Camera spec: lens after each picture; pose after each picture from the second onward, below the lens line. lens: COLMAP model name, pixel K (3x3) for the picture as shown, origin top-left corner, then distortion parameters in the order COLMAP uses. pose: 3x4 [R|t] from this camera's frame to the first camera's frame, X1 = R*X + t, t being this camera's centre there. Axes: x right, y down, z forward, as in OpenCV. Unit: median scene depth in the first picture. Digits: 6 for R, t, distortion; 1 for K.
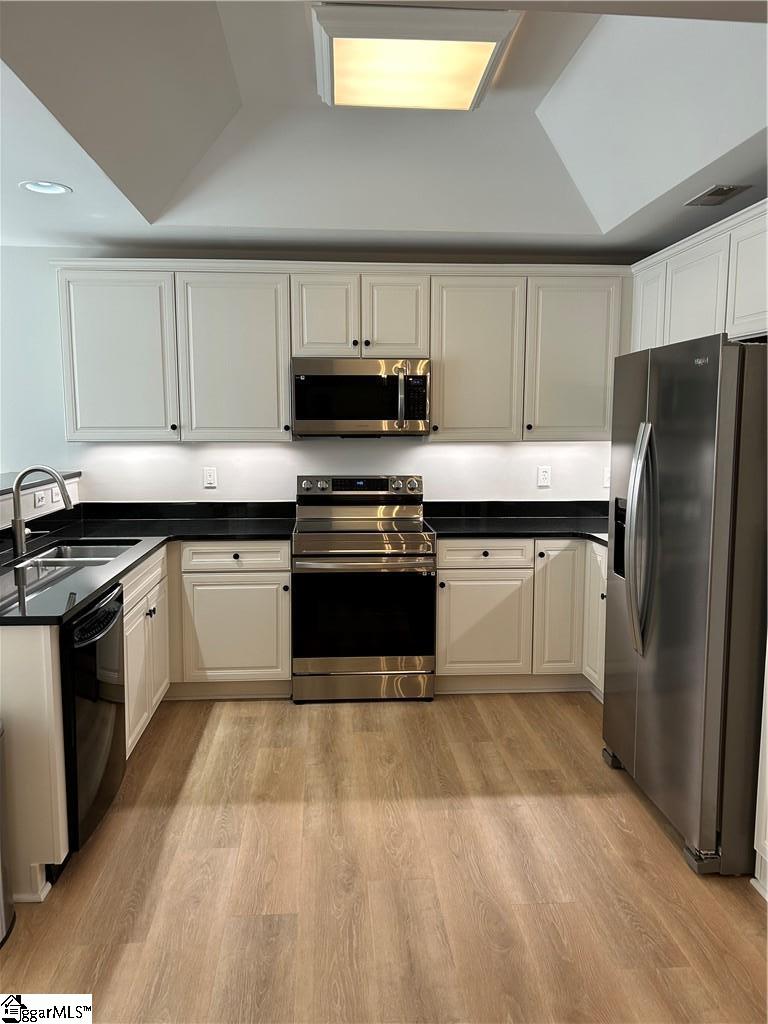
lens RADIAL K [[773.5, 0, 377.9], [0, 773.5, 515.0], [0, 0, 1]] dist [0.058968, -0.054511]
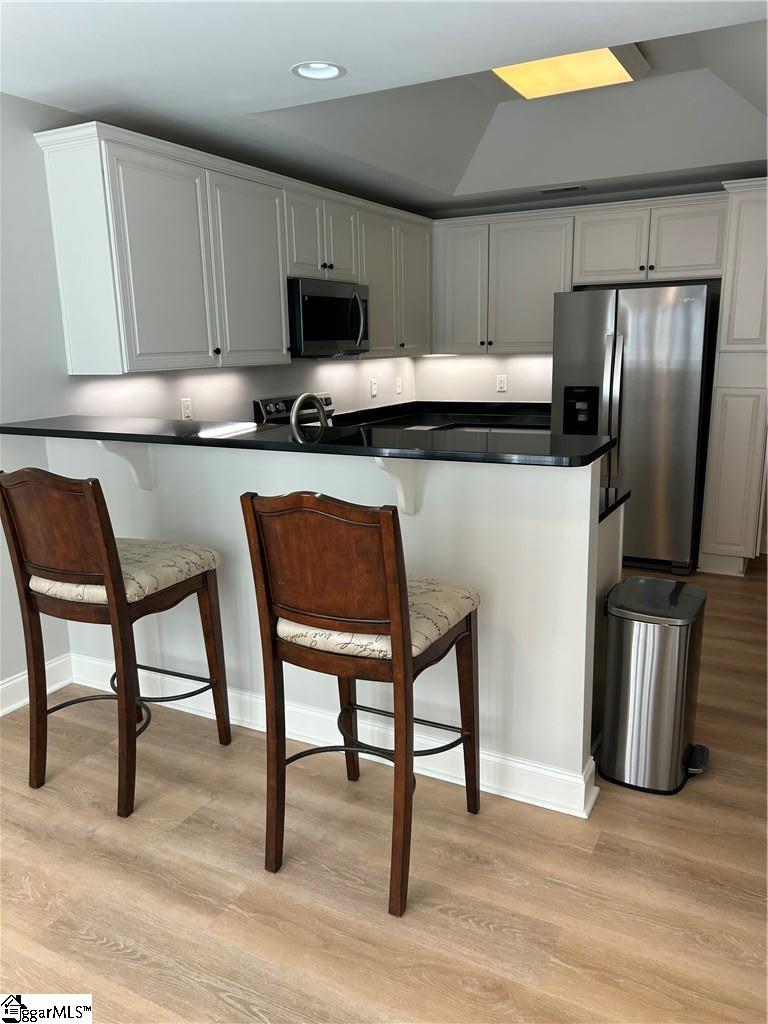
lens RADIAL K [[773.5, 0, 392.8], [0, 773.5, 517.2], [0, 0, 1]] dist [0.058968, -0.054511]
pose [[0.519856, -0.202205, 0.829978, -0.934124], [0.131231, 0.978952, 0.156303, -0.040923], [-0.844114, 0.027663, 0.535449, 0.366621]]
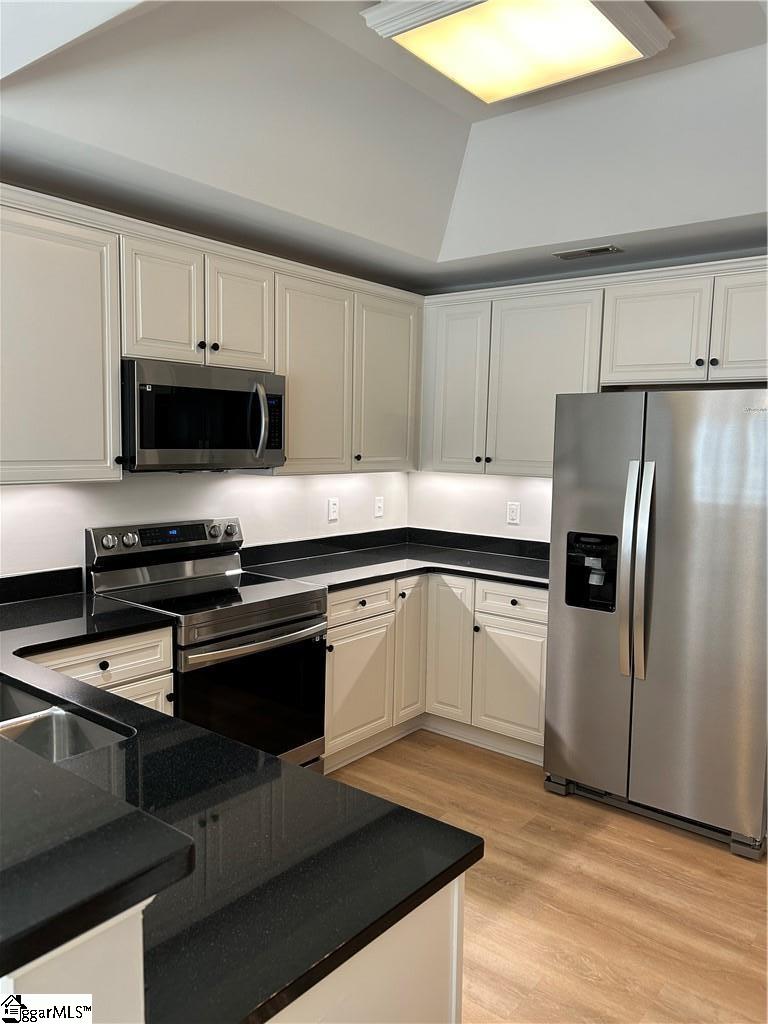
lens RADIAL K [[773.5, 0, 387.8], [0, 773.5, 515.0], [0, 0, 1]] dist [0.058968, -0.054511]
pose [[0.674192, -0.062570, 0.735901, -0.468527], [0.075283, 0.997037, 0.015802, -0.059419], [-0.734709, 0.044748, 0.676905, 0.377234]]
